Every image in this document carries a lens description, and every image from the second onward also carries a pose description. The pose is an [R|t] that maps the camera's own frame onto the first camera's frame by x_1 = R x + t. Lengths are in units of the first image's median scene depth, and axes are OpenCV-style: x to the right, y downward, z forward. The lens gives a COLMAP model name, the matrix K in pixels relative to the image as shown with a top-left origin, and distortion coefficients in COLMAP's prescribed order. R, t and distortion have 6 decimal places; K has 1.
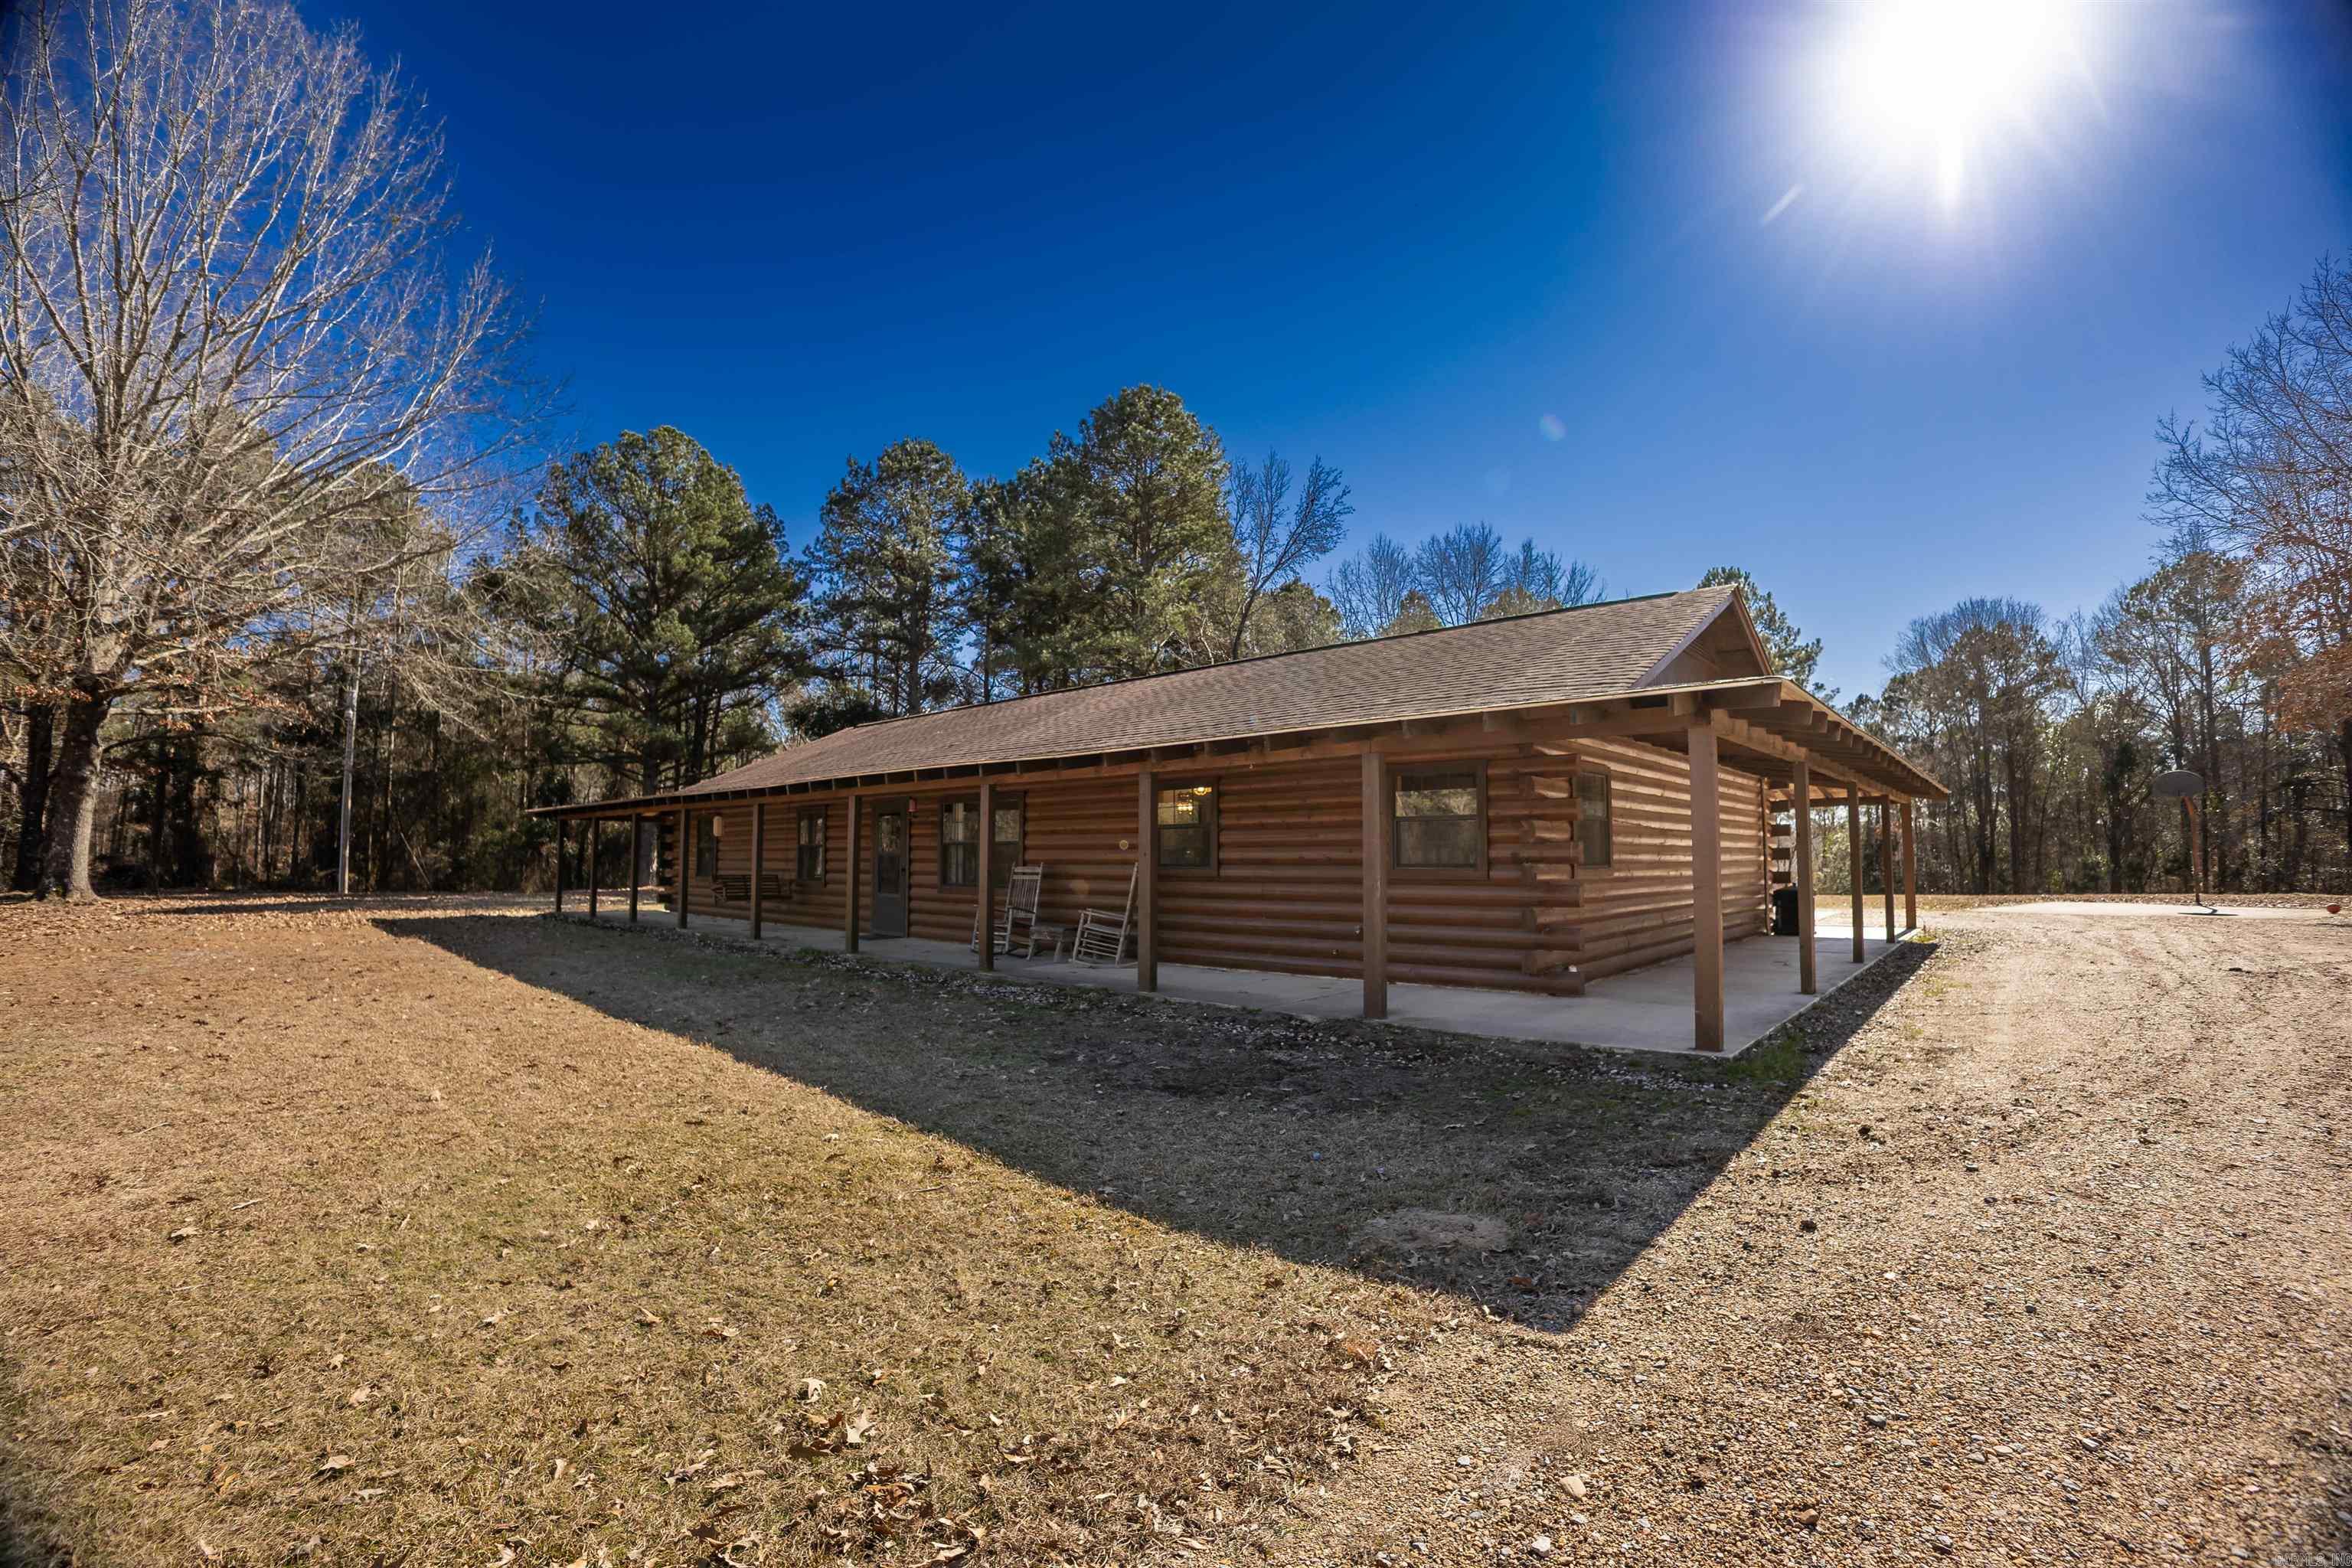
lens RADIAL K [[1033.5, 0, 1186.2], [0, 1033.5, 785.9], [0, 0, 1]] dist [0.019433, -0.000253]
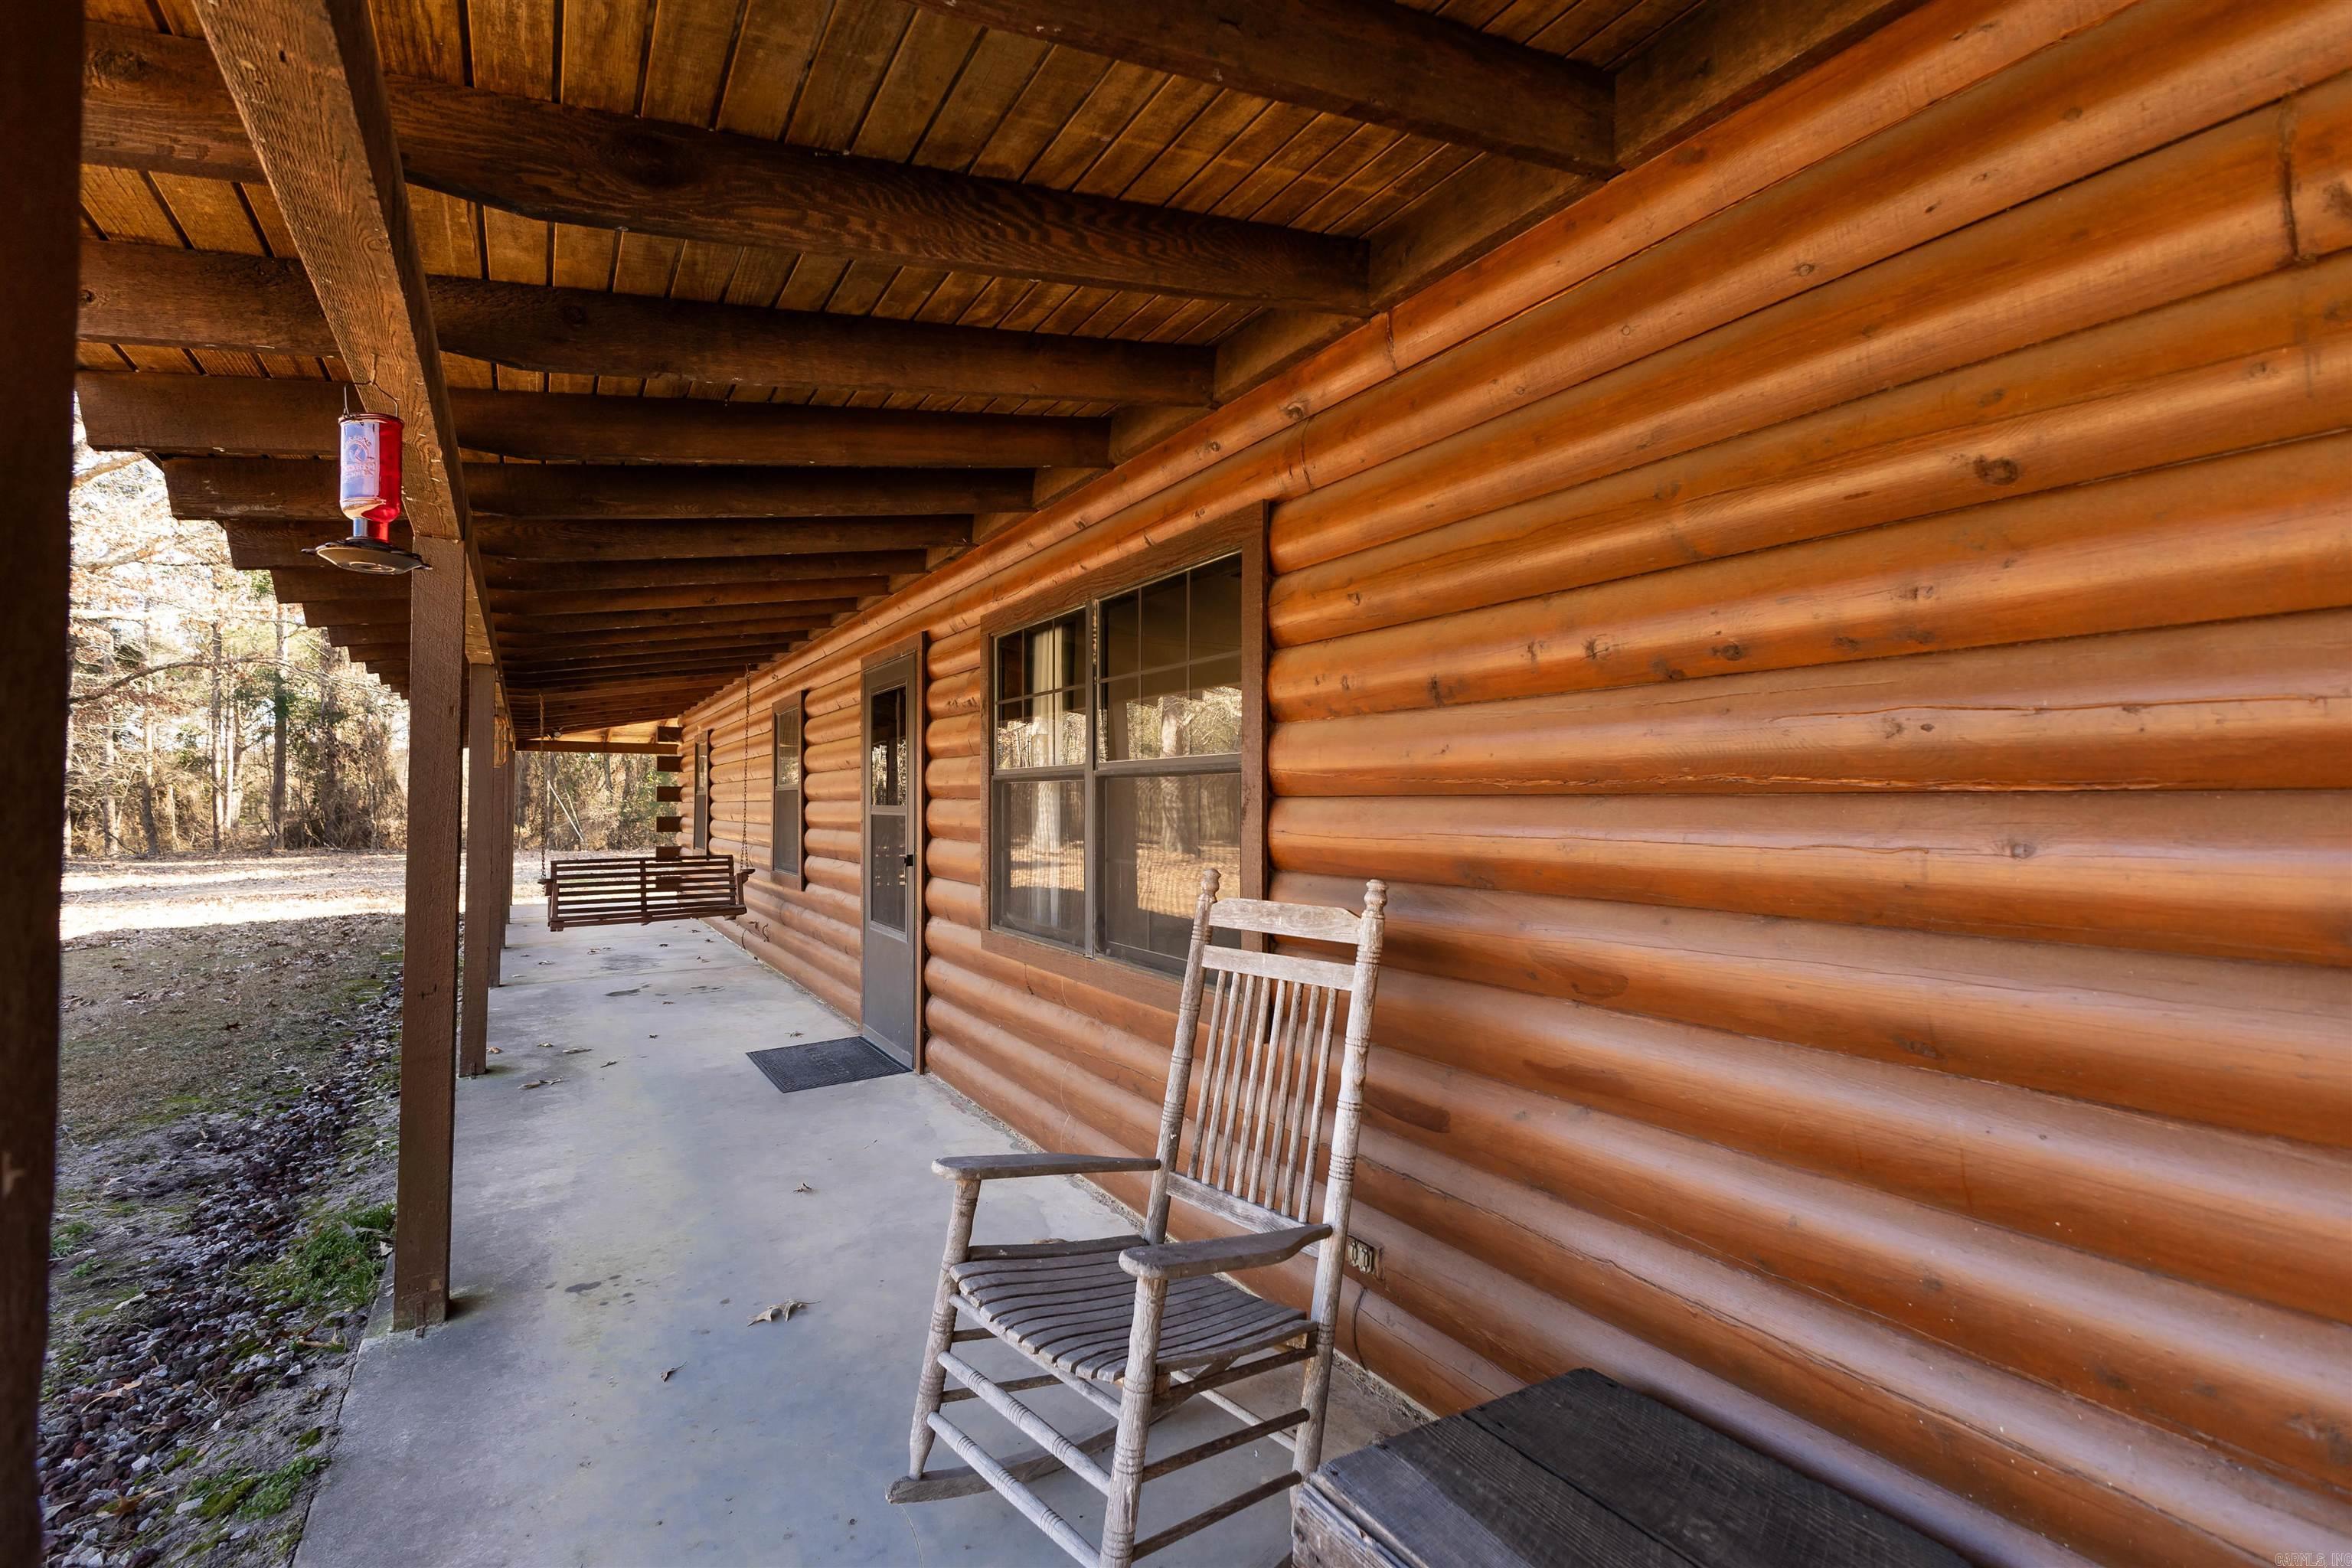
lens RADIAL K [[1033.5, 0, 1174.6], [0, 1033.5, 781.6], [0, 0, 1]] dist [0.019433, -0.000253]
pose [[0.962630, -0.010376, -0.270621, -0.111317], [0.026171, 0.998153, 0.054824, 0.043629], [0.269552, -0.059858, 0.961124, 0.742166]]
